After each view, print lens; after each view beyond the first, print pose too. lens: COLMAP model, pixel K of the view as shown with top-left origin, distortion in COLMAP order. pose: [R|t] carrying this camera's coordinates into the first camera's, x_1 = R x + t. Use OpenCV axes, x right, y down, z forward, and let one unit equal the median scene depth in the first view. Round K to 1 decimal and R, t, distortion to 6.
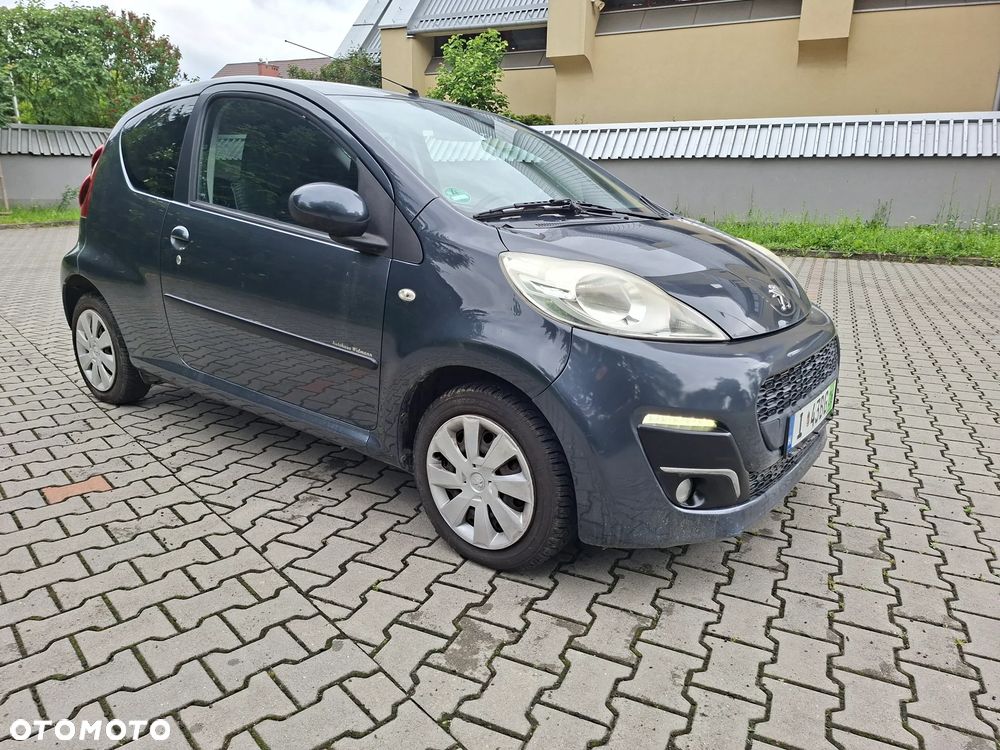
lens RADIAL K [[695.8, 0, 500.4], [0, 695.8, 361.7], [0, 0, 1]] dist [0.107753, -0.114586]
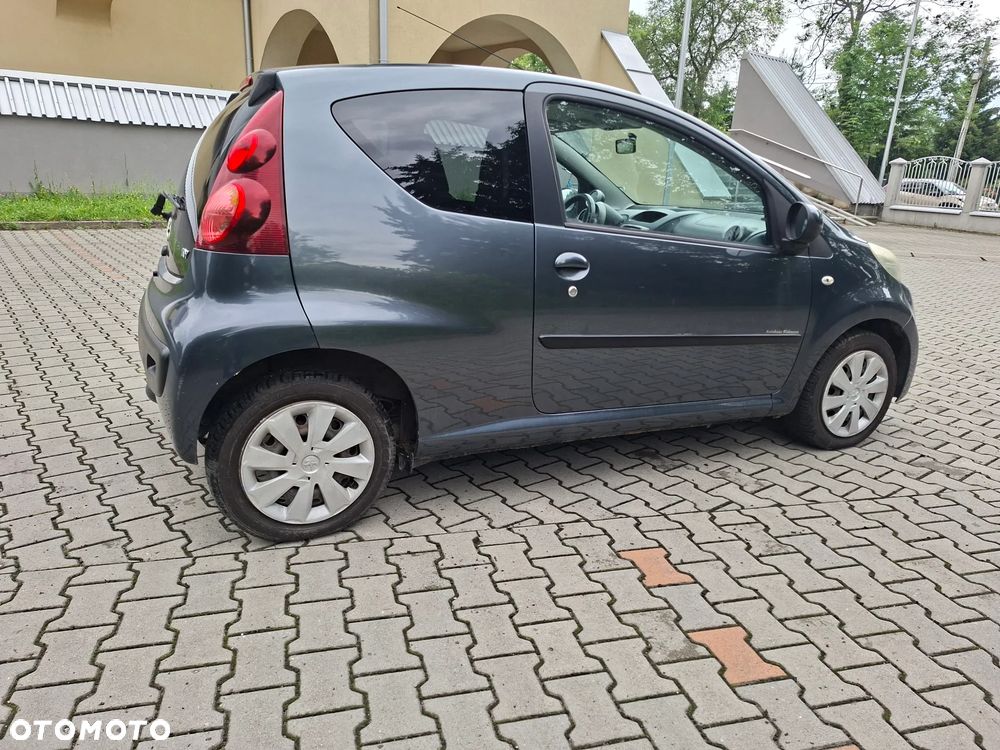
lens RADIAL K [[691.5, 0, 498.7], [0, 691.5, 367.8], [0, 0, 1]] dist [0.074546, -0.073384]
pose [[0.459039, -0.241358, 0.855003, -1.104879], [0.184745, 0.967285, 0.173867, -0.193263], [-0.868995, 0.078145, 0.488611, 0.600223]]
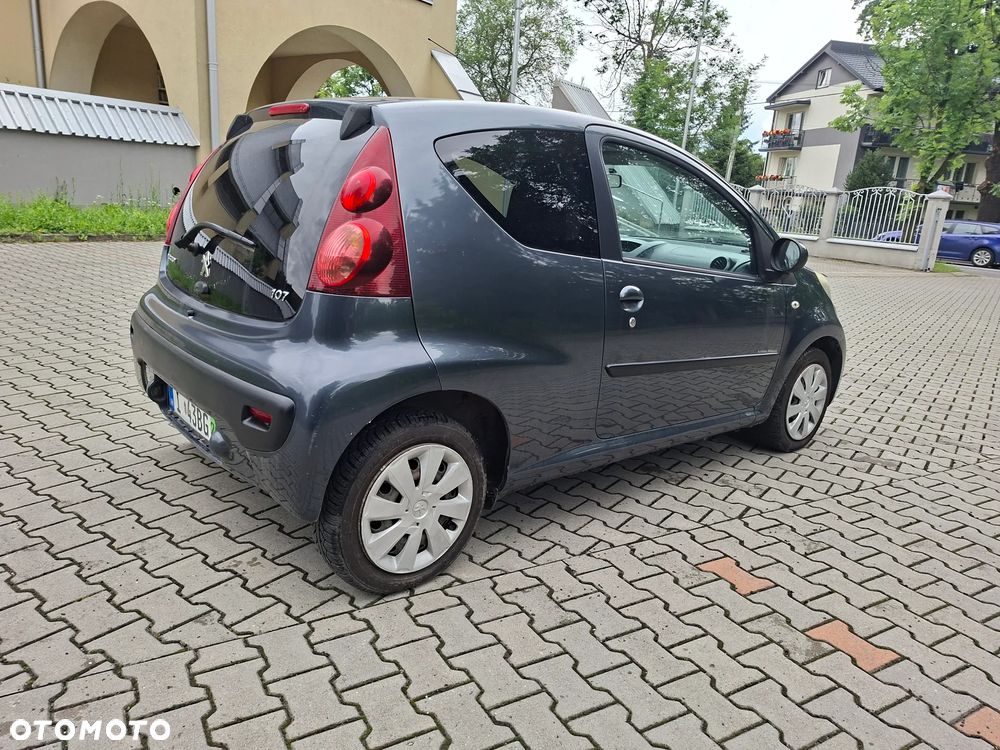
lens RADIAL K [[693.3, 0, 492.8], [0, 693.3, 364.4], [0, 0, 1]] dist [0.071911, -0.078090]
pose [[0.210879, -0.237406, 0.948245, -1.207549], [0.176101, 0.963415, 0.202041, -0.271120], [-0.961519, 0.124381, 0.244972, 0.856684]]
